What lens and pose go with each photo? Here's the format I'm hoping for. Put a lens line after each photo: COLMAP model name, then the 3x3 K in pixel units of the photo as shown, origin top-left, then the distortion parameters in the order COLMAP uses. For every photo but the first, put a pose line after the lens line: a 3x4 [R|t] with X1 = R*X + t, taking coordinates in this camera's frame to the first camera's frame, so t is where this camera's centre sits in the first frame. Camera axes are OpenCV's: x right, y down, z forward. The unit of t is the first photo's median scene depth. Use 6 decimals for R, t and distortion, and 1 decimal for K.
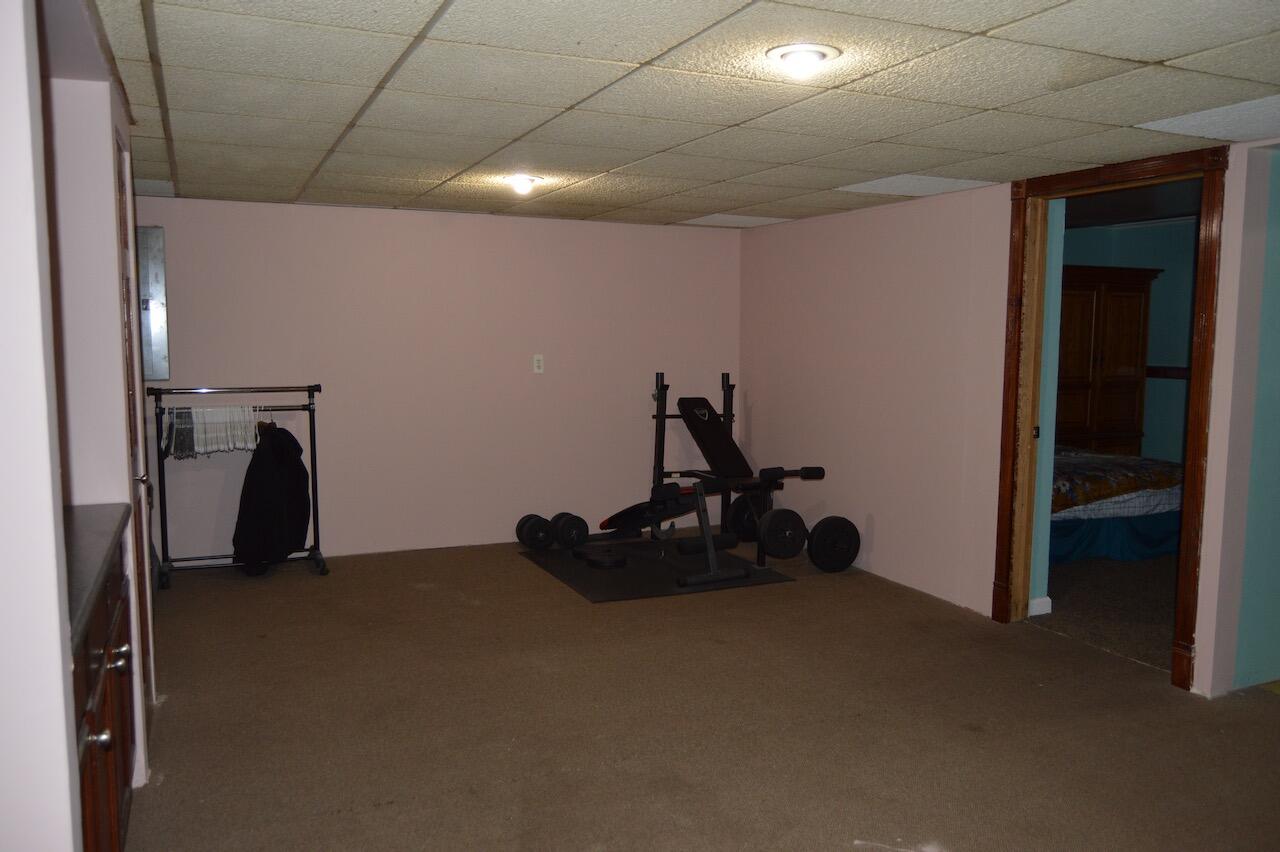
lens RADIAL K [[1009.6, 0, 642.3], [0, 1009.6, 424.2], [0, 0, 1]] dist [-0.004014, -0.001732]
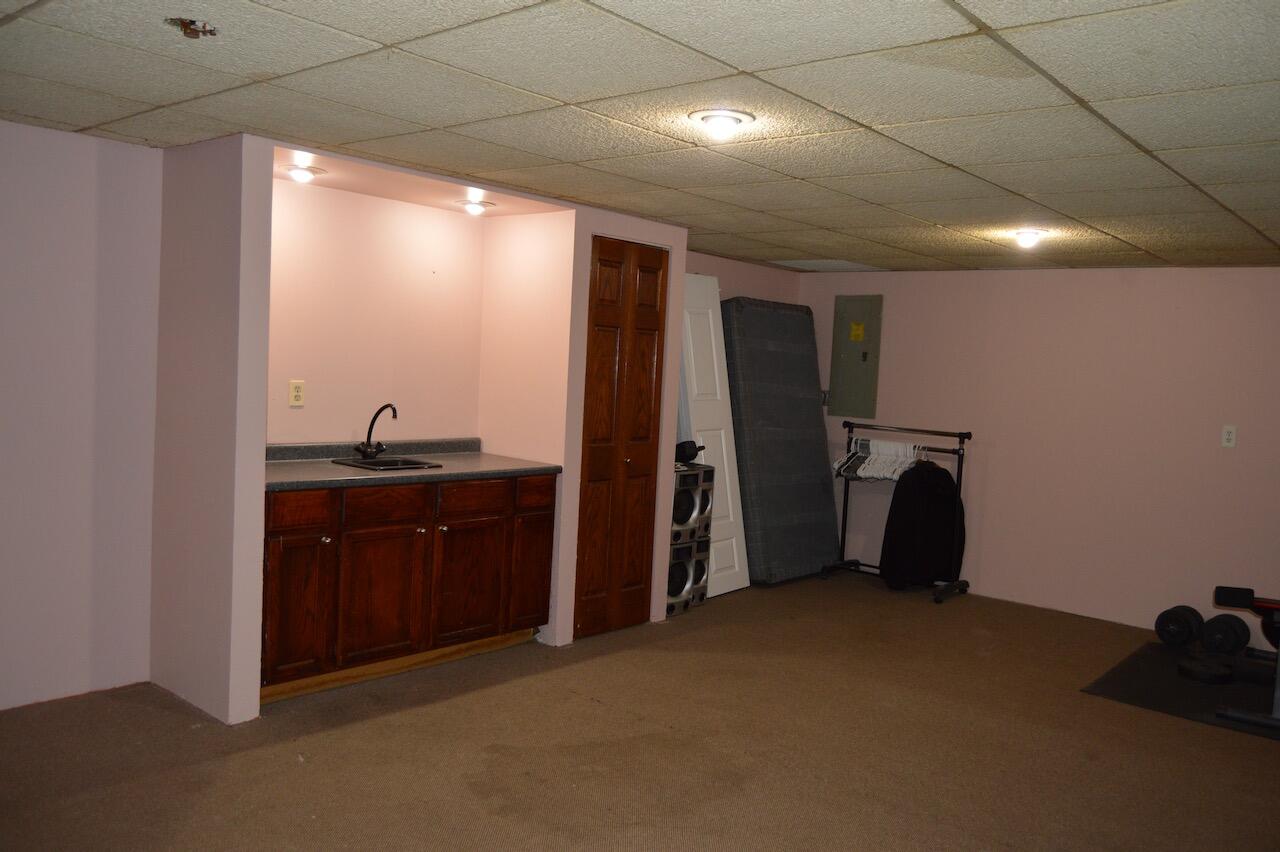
lens RADIAL K [[1009.6, 0, 638.5], [0, 1009.6, 434.9], [0, 0, 1]] dist [-0.004014, -0.001732]
pose [[0.432361, 0.086592, -0.897533, 0.509356], [-0.136957, 0.990136, 0.029550, -0.020030], [0.891239, 0.110147, 0.439956, 0.202113]]
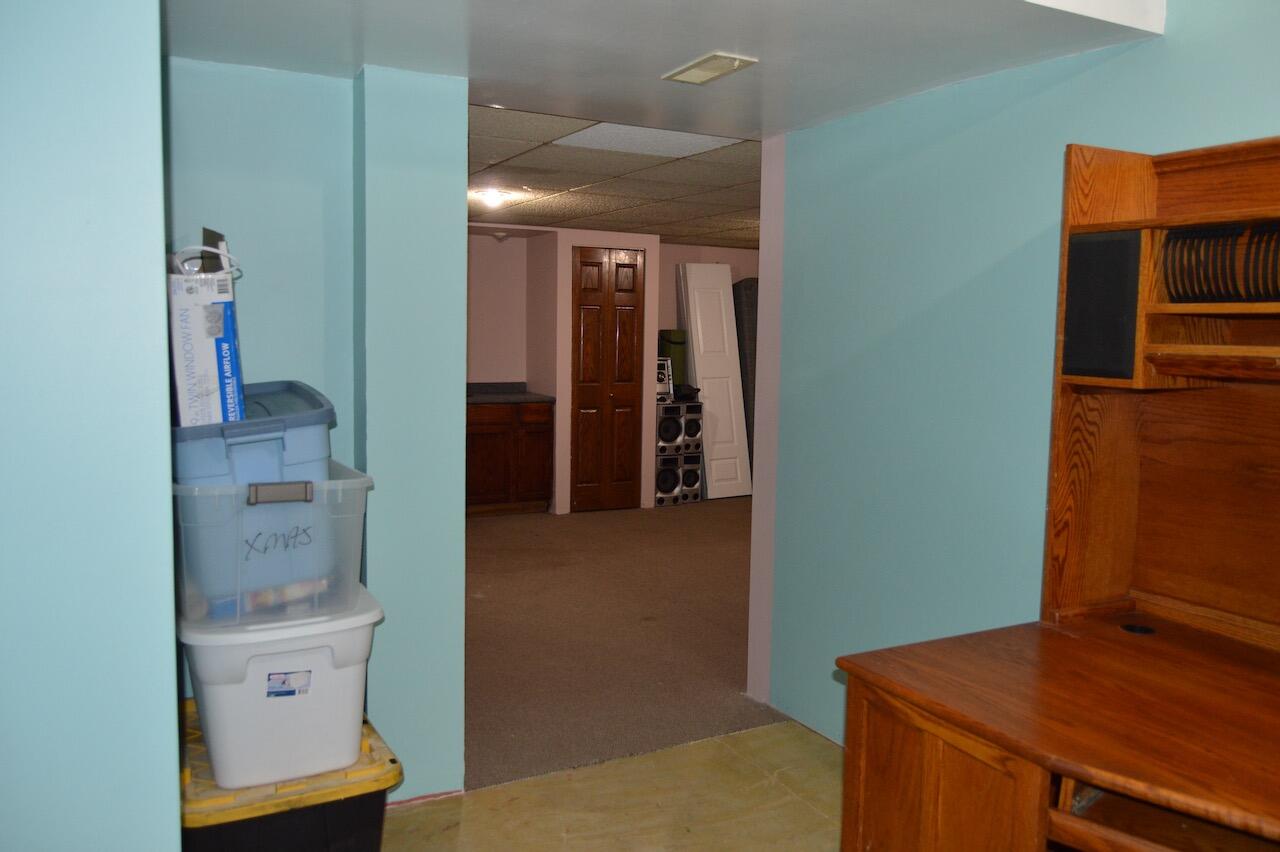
lens RADIAL K [[1009.6, 0, 642.5], [0, 1009.6, 420.2], [0, 0, 1]] dist [-0.004014, -0.001732]
pose [[0.073926, 0.083768, -0.993739, 0.991360], [-0.109657, 0.991106, 0.075388, -0.040066], [0.991217, 0.103397, 0.082455, 0.500269]]
